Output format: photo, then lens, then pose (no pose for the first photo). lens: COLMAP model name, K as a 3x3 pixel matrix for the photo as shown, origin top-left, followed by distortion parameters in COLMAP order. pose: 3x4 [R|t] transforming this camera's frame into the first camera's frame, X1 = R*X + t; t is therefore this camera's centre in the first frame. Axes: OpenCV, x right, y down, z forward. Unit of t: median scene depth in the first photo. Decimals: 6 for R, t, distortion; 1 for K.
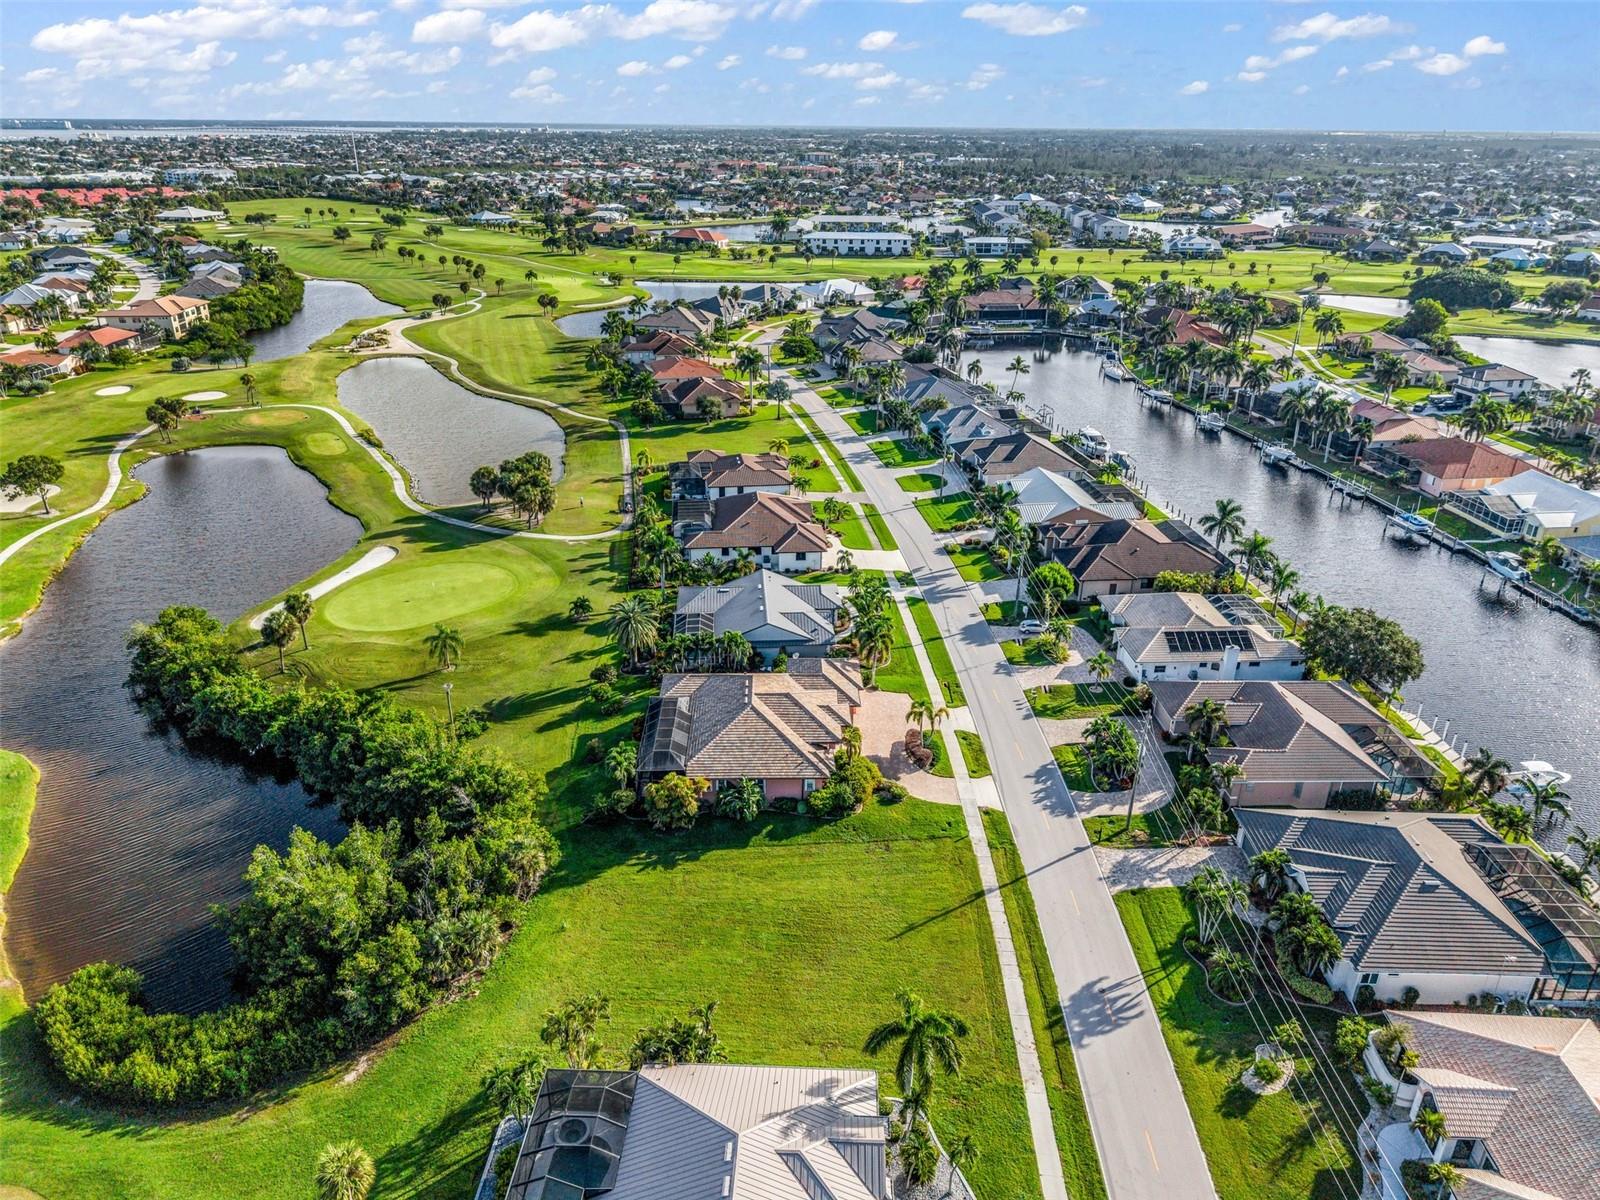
lens RADIAL K [[1071.4, 0, 798.2], [0, 1071.4, 598.1], [0, 0, 1]] dist [0.029959, -0.028099]
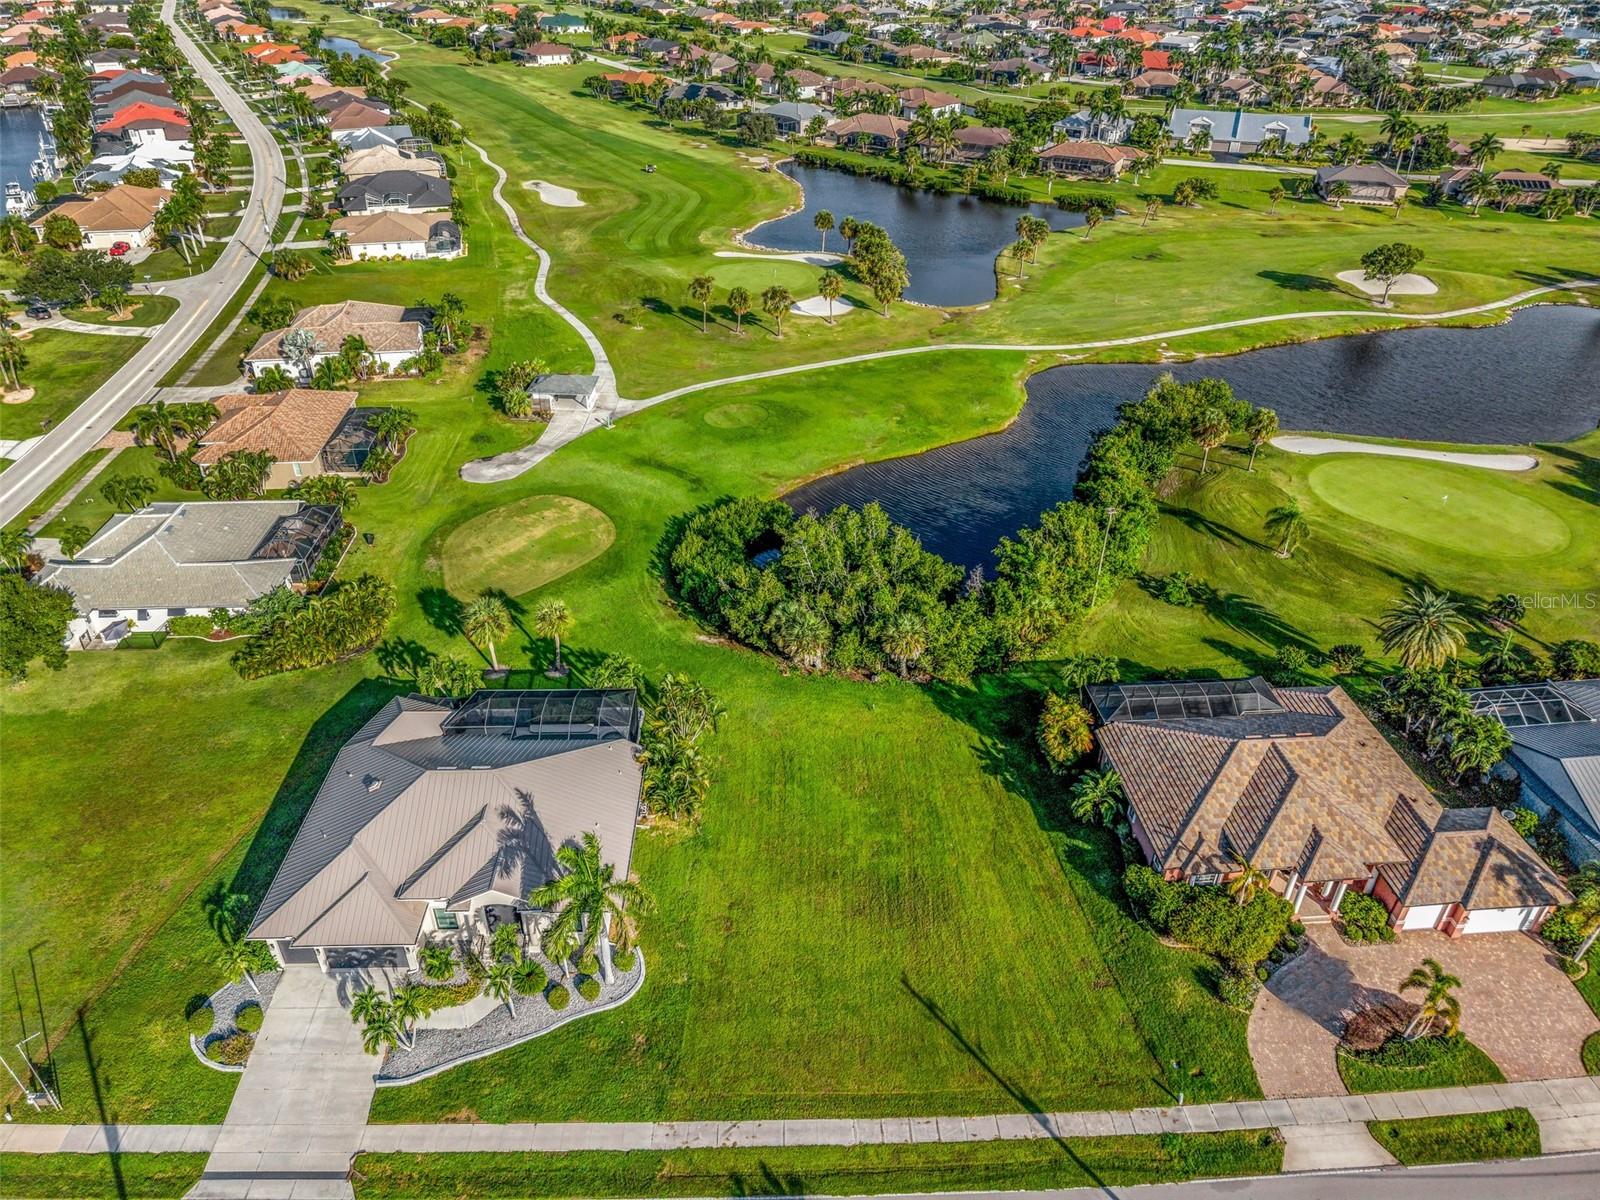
lens RADIAL K [[1071.4, 0, 798.2], [0, 1071.4, 598.1], [0, 0, 1]] dist [0.029959, -0.028099]
pose [[0.063539, 0.531100, -0.844923, 0.427659], [-0.415356, 0.783896, 0.461505, -0.155924], [0.907437, 0.321621, 0.270404, 0.479969]]
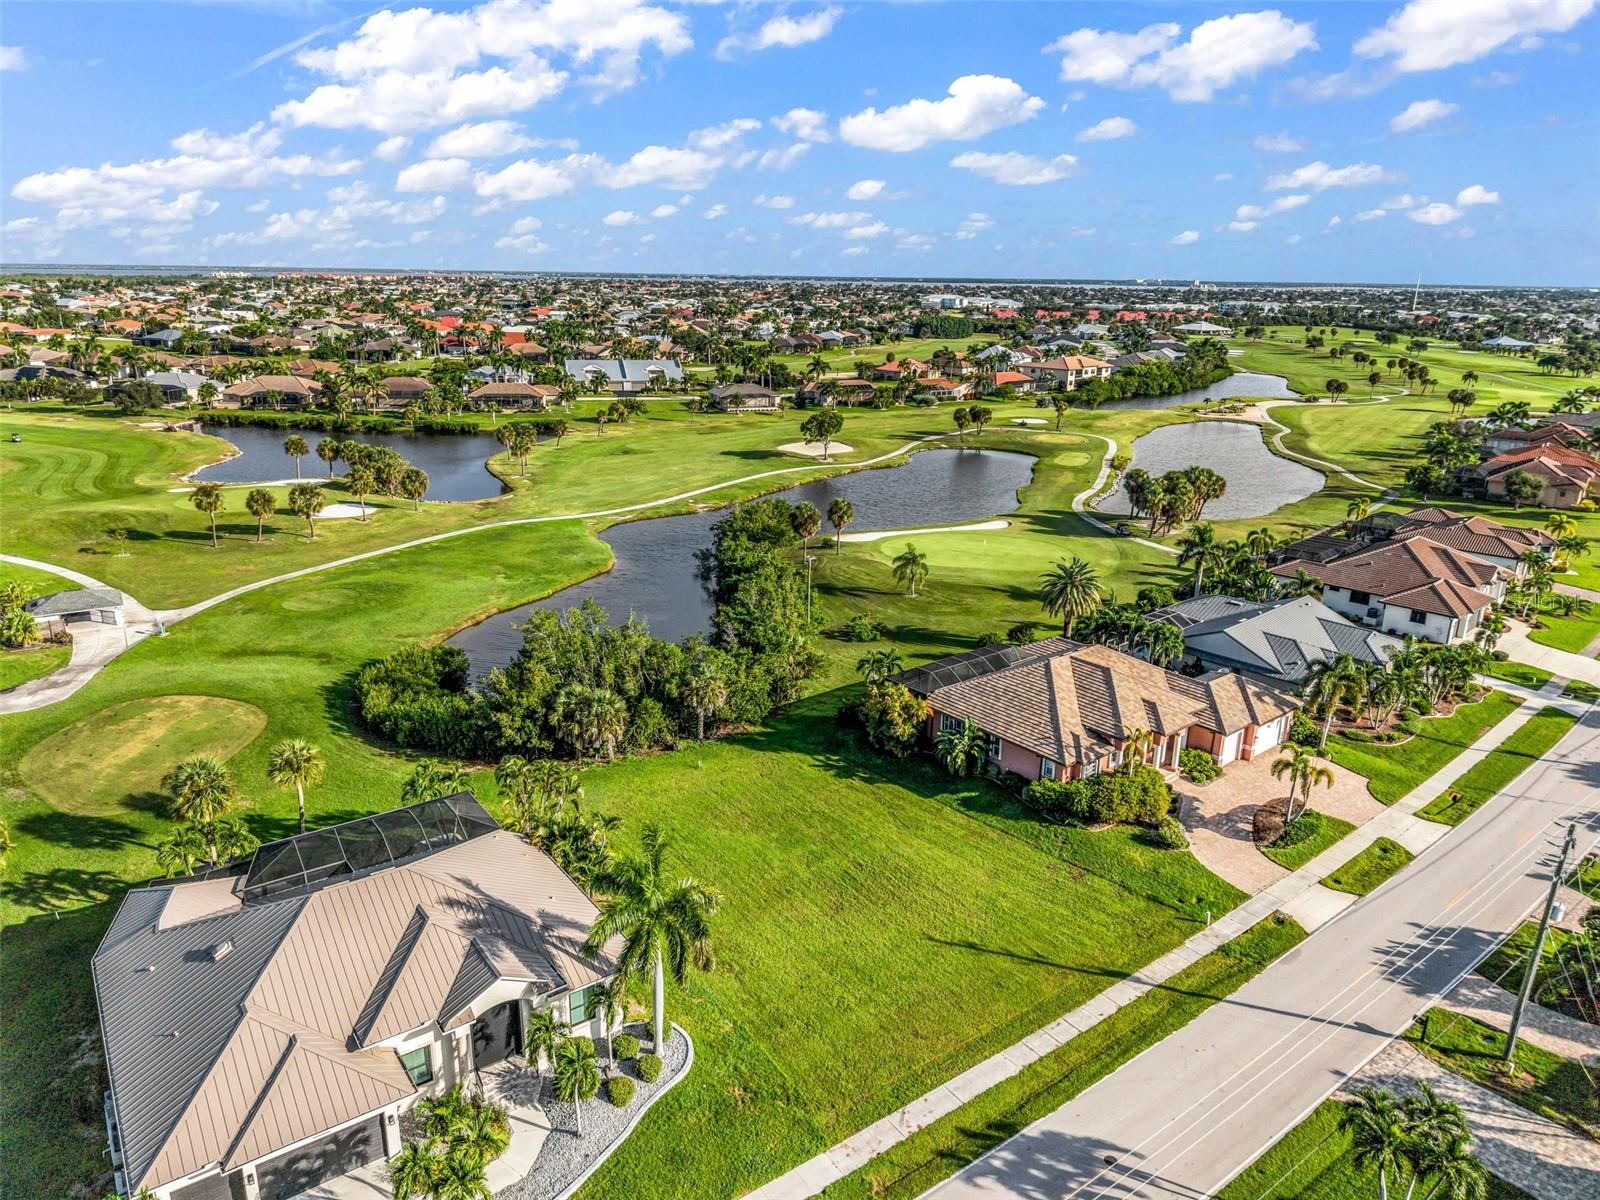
lens RADIAL K [[1066.5, 0, 798.5], [0, 1066.5, 600.2], [0, 0, 1]] dist [0.064553, -0.088146]
pose [[0.618153, 0.229954, -0.751670, 0.377971], [-0.327207, 0.944742, 0.019934, 0.092984], [0.714719, 0.233629, 0.659238, 0.316125]]
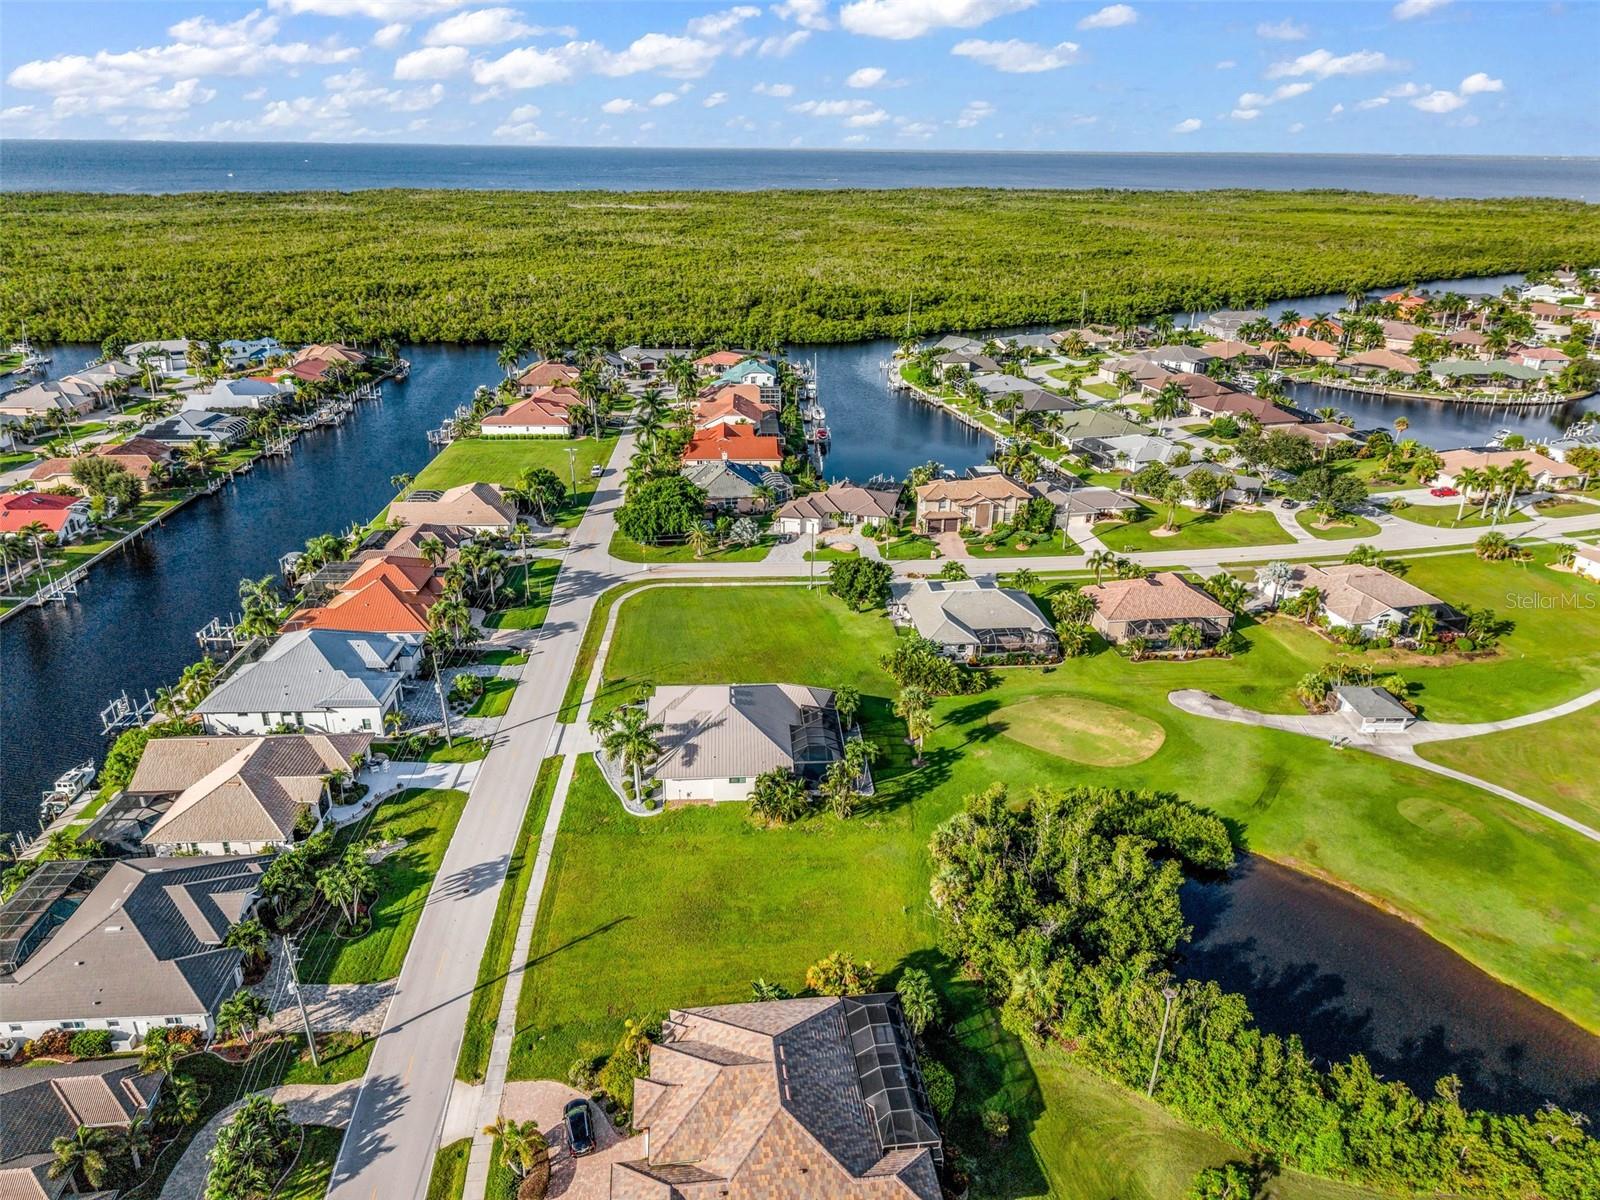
lens RADIAL K [[1071.4, 0, 798.2], [0, 1071.4, 598.1], [0, 0, 1]] dist [0.029959, -0.028099]
pose [[-0.994932, 0.022529, -0.097998, 0.004177], [-0.056037, 0.684987, 0.726397, -0.586236], [0.083492, 0.728207, -0.680253, 1.166651]]
